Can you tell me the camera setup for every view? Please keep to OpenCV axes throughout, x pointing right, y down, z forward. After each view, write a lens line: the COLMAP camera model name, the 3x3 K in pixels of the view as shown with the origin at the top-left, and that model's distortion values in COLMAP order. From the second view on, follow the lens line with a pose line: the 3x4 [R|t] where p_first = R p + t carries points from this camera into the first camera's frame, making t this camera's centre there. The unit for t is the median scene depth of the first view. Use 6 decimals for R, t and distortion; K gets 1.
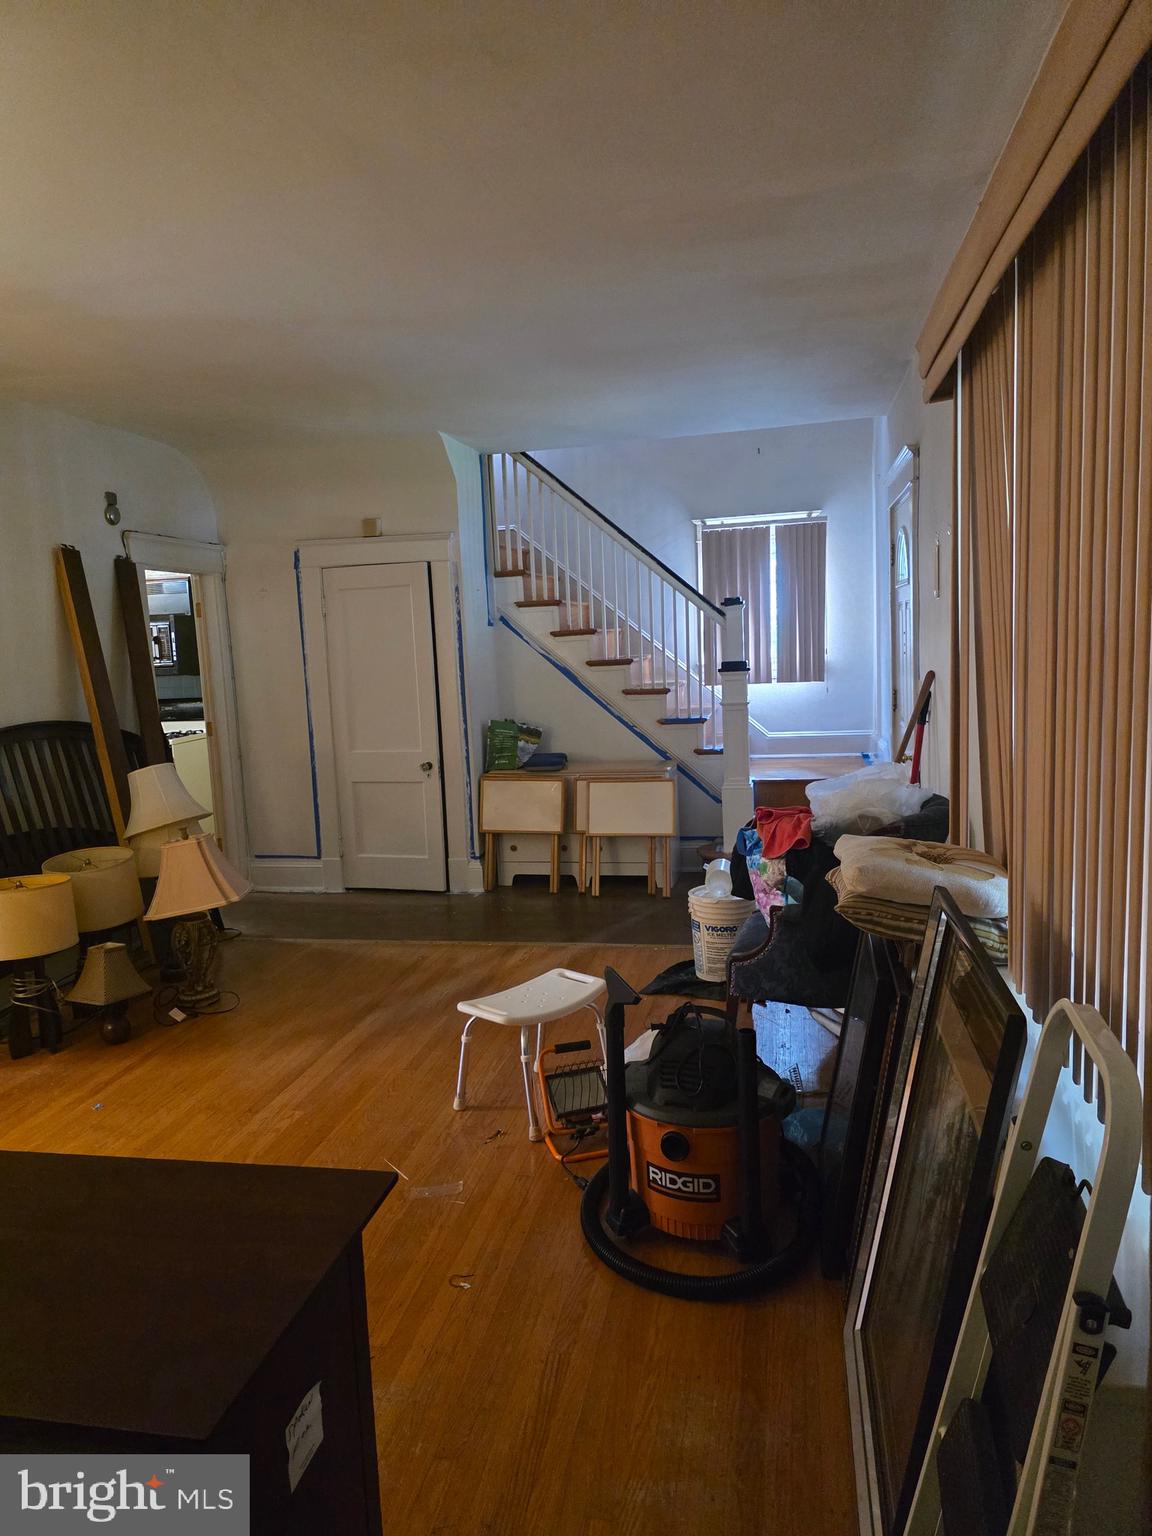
lens RADIAL K [[1056.5, 0, 555.5], [0, 1056.5, 774.9], [0, 0, 1]] dist [0.090986, -0.134671]
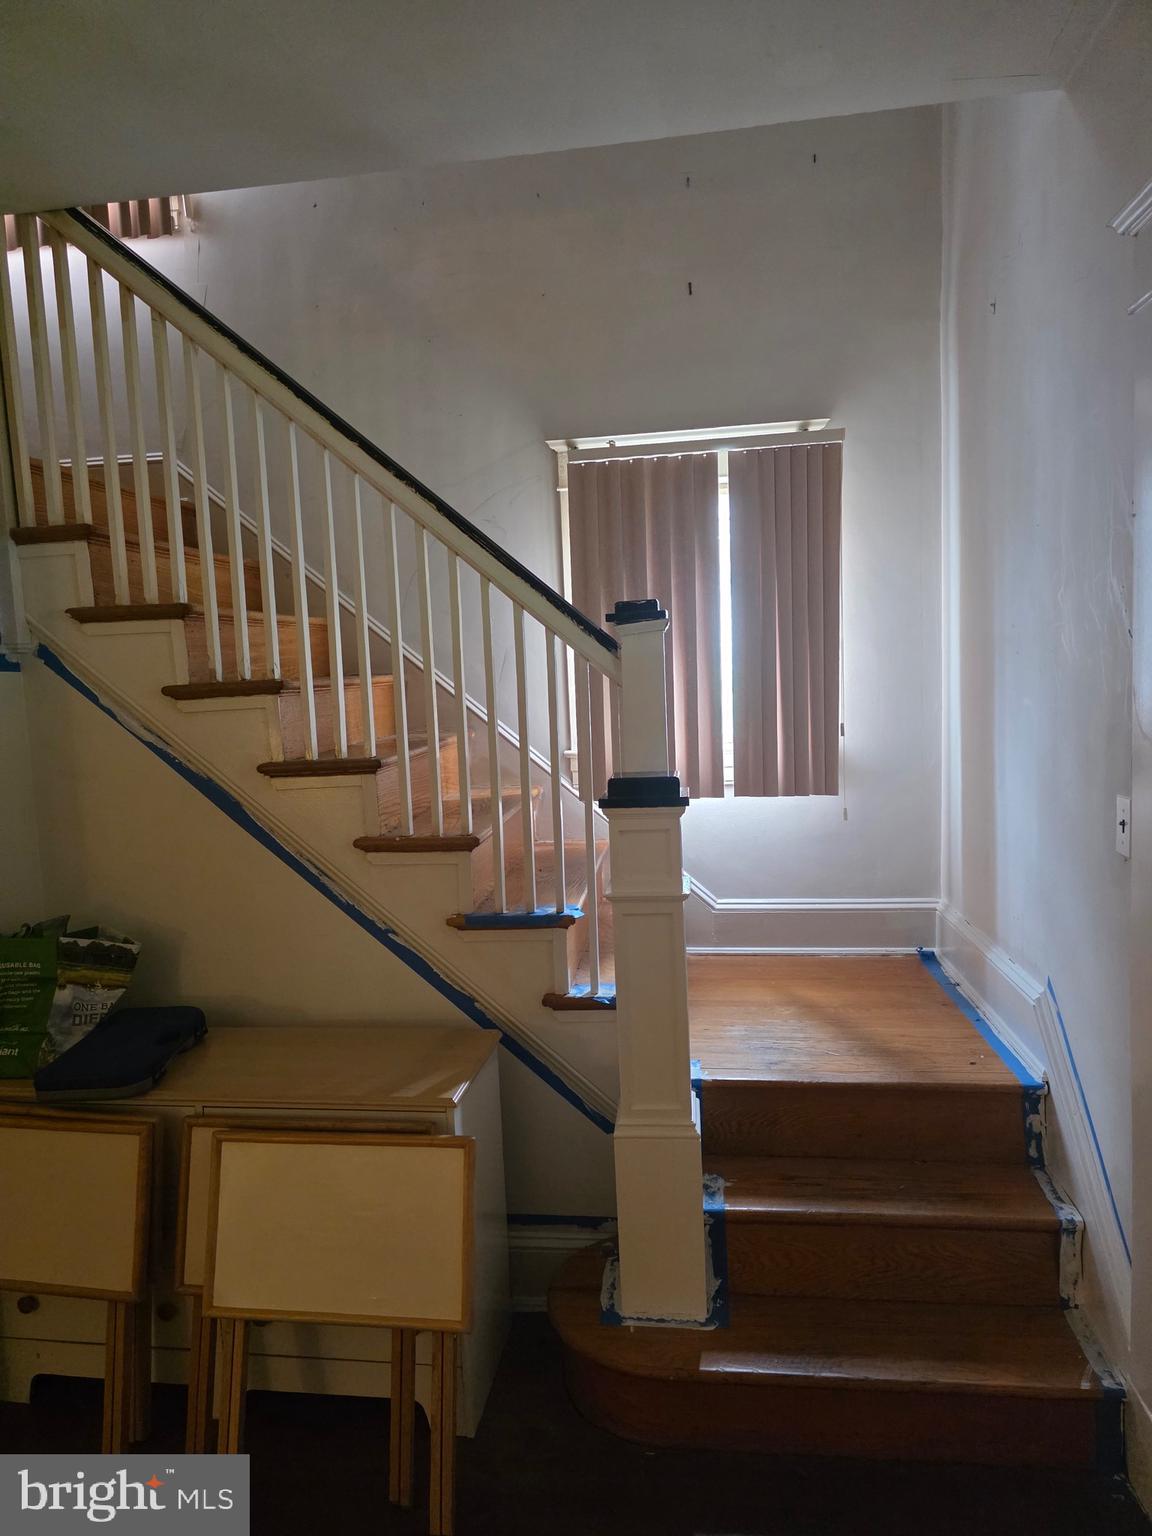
lens RADIAL K [[1058.5, 0, 560.3], [0, 1058.5, 776.2], [0, 0, 1]] dist [0.064586, -0.061251]
pose [[0.996046, -0.006601, 0.088589, 0.103217], [0.009539, 0.999417, -0.032784, -0.090150], [-0.088321, 0.033500, 0.995529, 0.611758]]
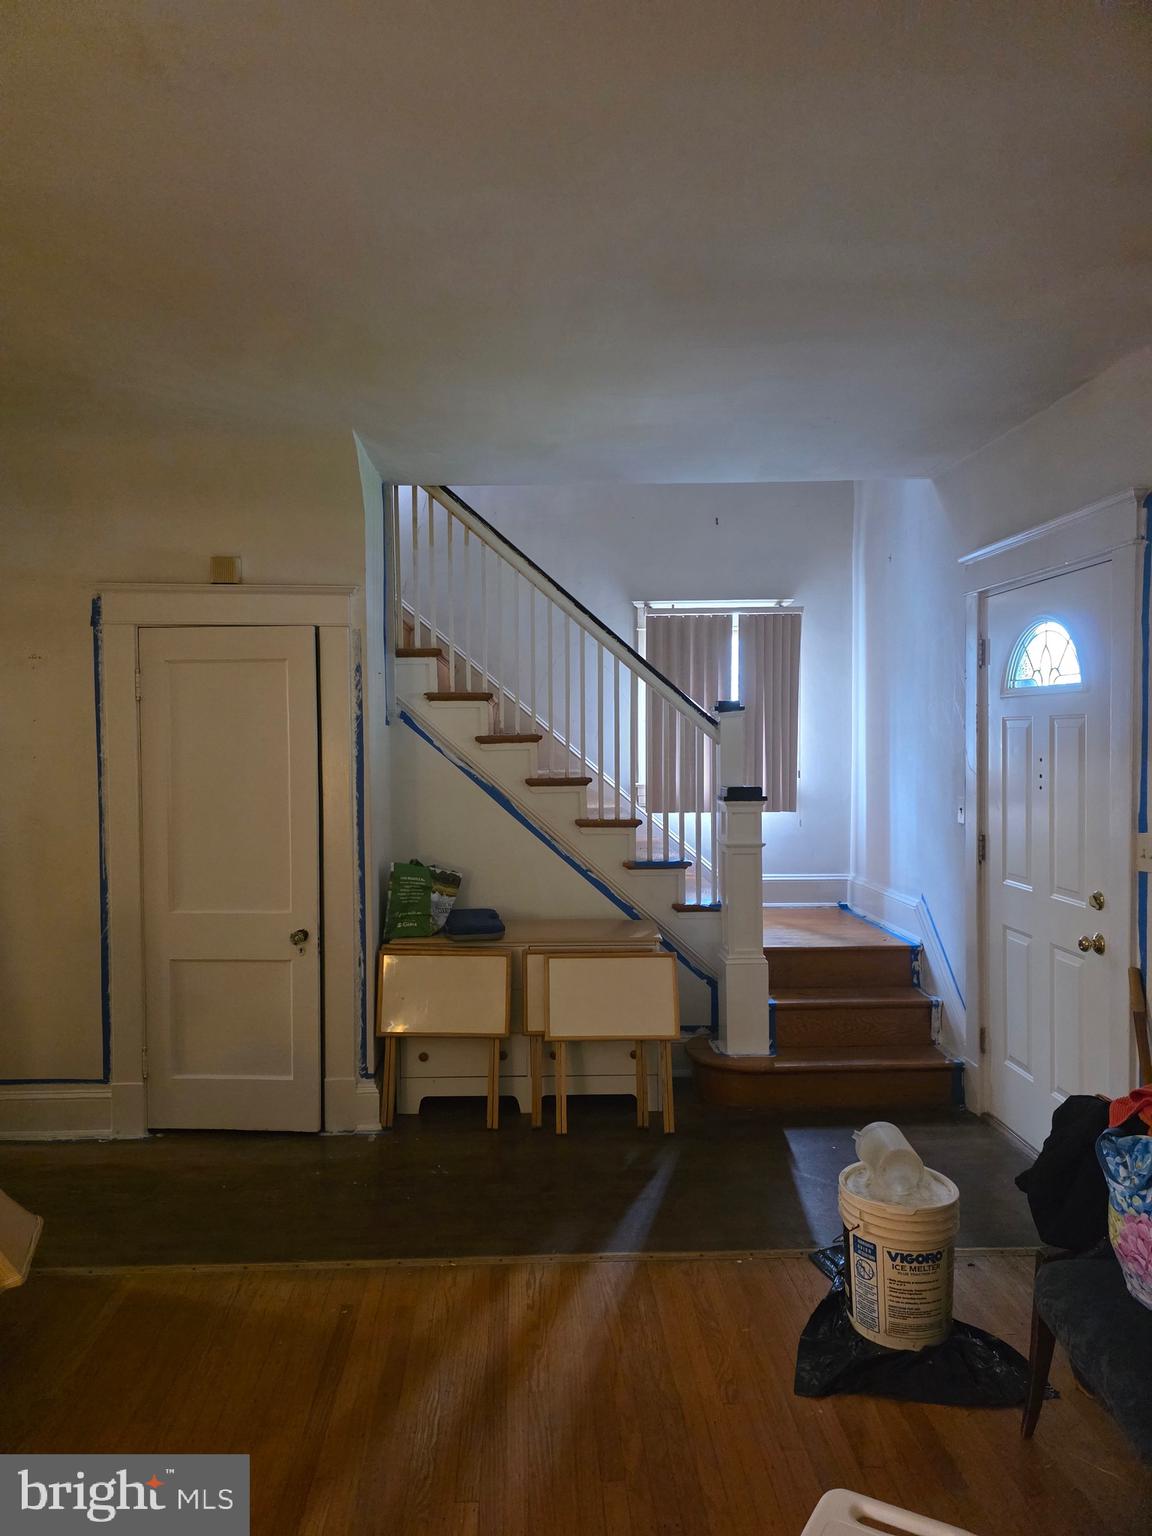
lens RADIAL K [[1056.5, 0, 555.5], [0, 1056.5, 774.9], [0, 0, 1]] dist [0.090986, -0.134671]
pose [[0.967930, 0.027344, 0.249729, -0.129603], [-0.002850, 0.995190, -0.097920, -0.041011], [-0.251205, 0.094068, 0.963352, 0.309925]]
